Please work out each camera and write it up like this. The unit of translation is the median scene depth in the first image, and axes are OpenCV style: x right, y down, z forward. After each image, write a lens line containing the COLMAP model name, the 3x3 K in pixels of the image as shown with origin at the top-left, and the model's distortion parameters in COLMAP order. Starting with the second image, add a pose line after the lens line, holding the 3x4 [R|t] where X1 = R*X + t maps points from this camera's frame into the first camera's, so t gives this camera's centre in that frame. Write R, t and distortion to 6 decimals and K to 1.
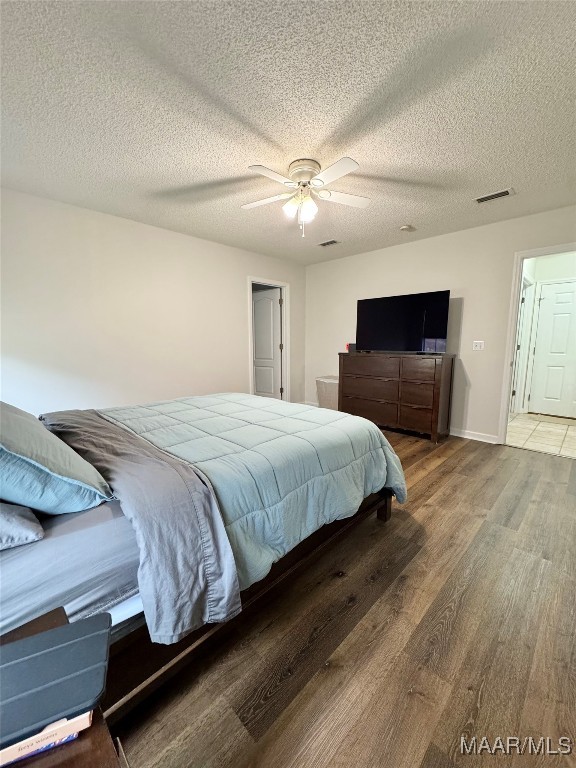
lens RADIAL K [[306.8, 0, 289.9], [0, 306.8, 384.1], [0, 0, 1]] dist [-0.000788, -0.000023]
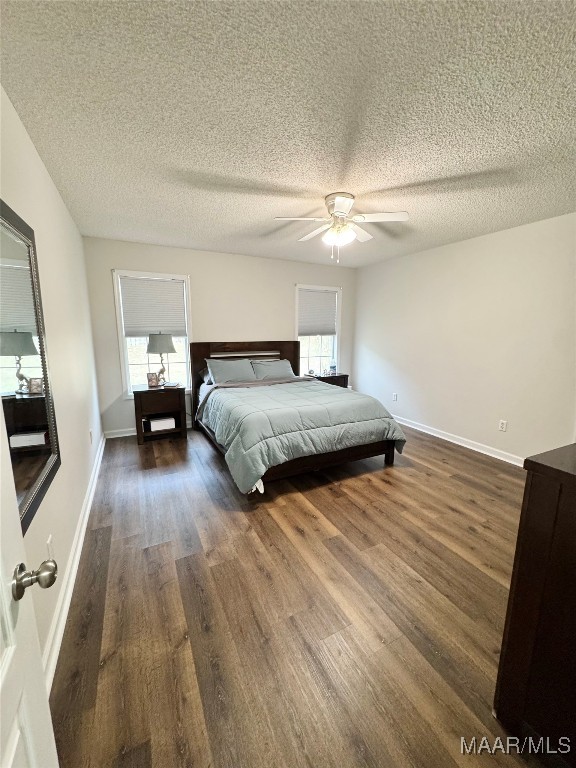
lens RADIAL K [[306.8, 0, 289.9], [0, 306.8, 384.1], [0, 0, 1]] dist [-0.000788, -0.000023]
pose [[-0.314871, 0.166451, -0.934425, 1.270528], [-0.136269, 0.966375, 0.218060, -0.295899], [0.939301, 0.195994, -0.281602, 1.323959]]
